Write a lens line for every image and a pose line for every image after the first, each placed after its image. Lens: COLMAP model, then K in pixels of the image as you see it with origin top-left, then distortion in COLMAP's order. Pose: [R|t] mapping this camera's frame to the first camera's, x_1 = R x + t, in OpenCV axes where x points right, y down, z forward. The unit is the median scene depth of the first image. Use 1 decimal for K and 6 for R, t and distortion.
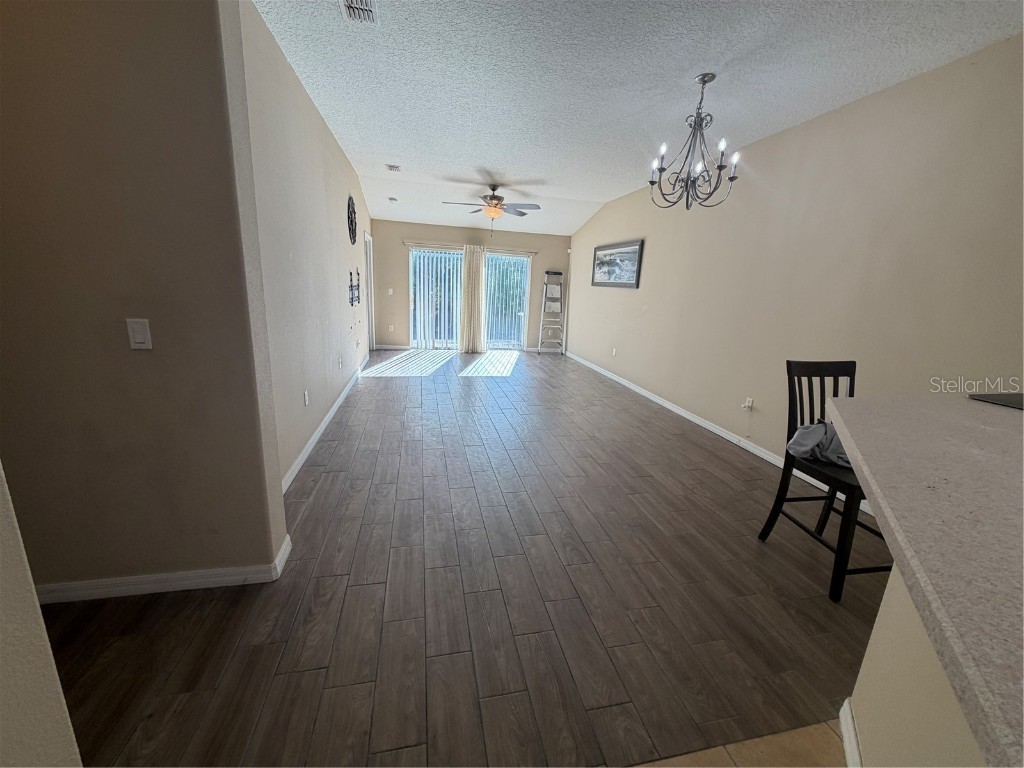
lens RADIAL K [[406.1, 0, 515.0], [0, 406.1, 383.4], [0, 0, 1]] dist [-0.000828, -0.000103]
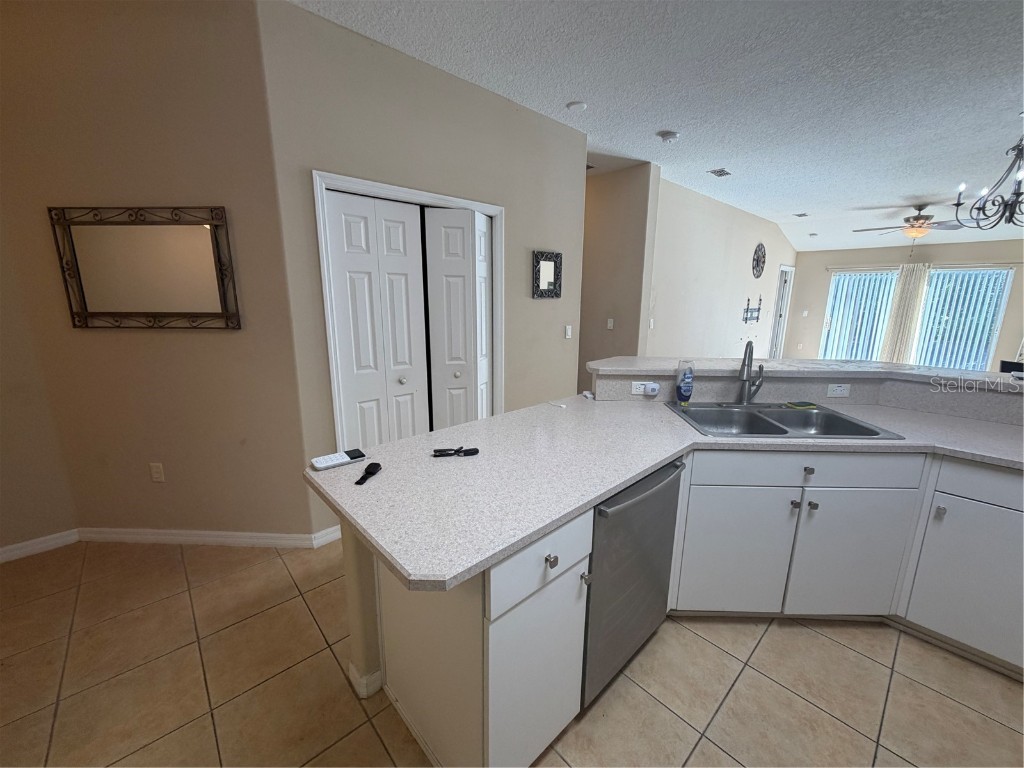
lens RADIAL K [[406.1, 0, 515.0], [0, 406.1, 383.4], [0, 0, 1]] dist [-0.000828, -0.000103]
pose [[0.497355, 0.135072, -0.856967, 0.354997], [-0.188386, 0.981050, 0.045297, 0.079166], [0.846846, 0.138912, 0.513376, -0.282980]]
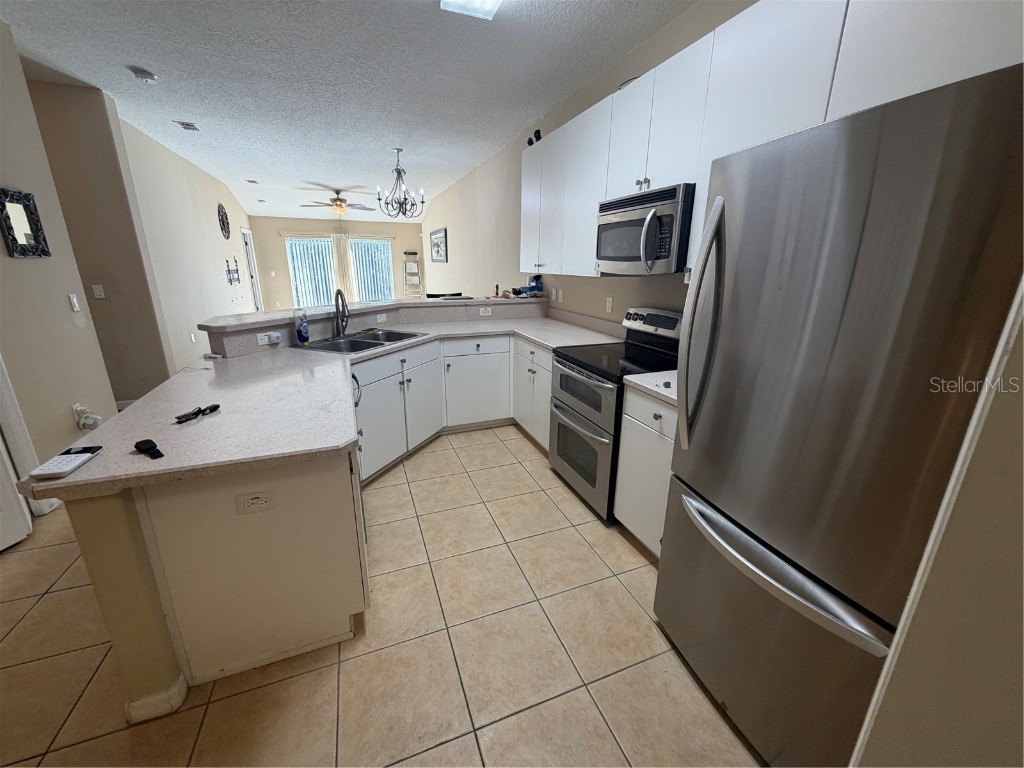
lens RADIAL K [[406.1, 0, 515.0], [0, 406.1, 383.4], [0, 0, 1]] dist [-0.000828, -0.000103]
pose [[0.987178, -0.084323, 0.135532, 0.290487], [0.077212, 0.995390, 0.056900, 0.119764], [-0.139705, -0.045706, 0.989138, -0.444623]]
